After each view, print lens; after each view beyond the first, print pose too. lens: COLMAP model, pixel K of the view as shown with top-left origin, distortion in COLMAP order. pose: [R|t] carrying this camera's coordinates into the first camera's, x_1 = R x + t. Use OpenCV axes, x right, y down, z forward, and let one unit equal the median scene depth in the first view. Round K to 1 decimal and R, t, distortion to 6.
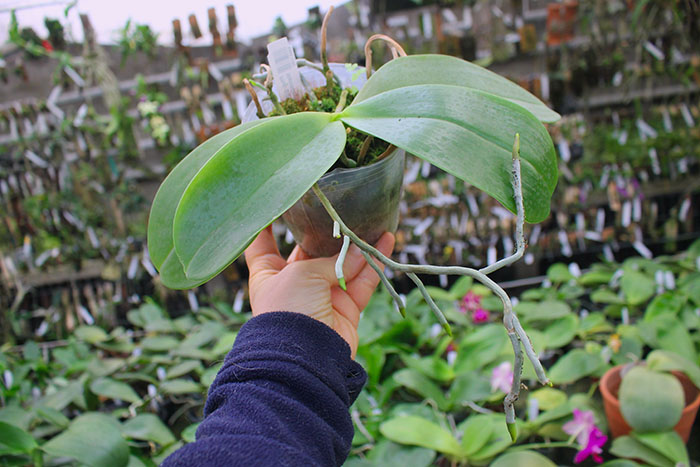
lens RADIAL K [[578.6, 0, 350.0], [0, 578.6, 233.5], [0, 0, 1]] dist [-0.169970, 0.131752]
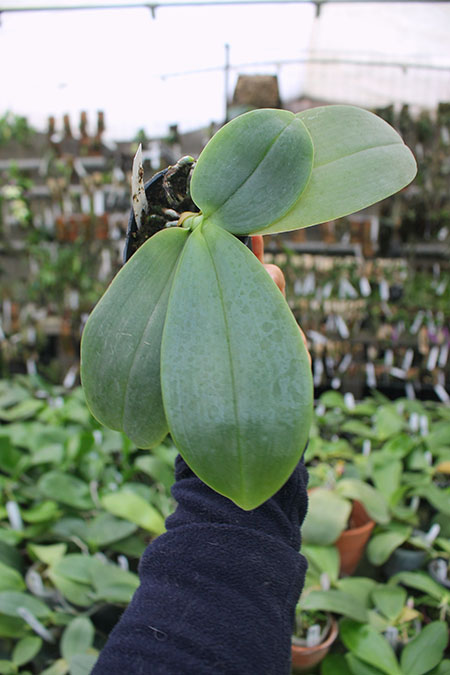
lens RADIAL K [[553.5, 0, 229.8], [0, 553.5, 343.7], [0, 0, 1]] dist [-0.173100, 0.132733]
pose [[0.985214, 0.170250, -0.019191, 0.129343], [-0.169789, 0.985199, 0.023559, -0.021947], [0.022918, -0.019952, 0.999538, -0.053863]]
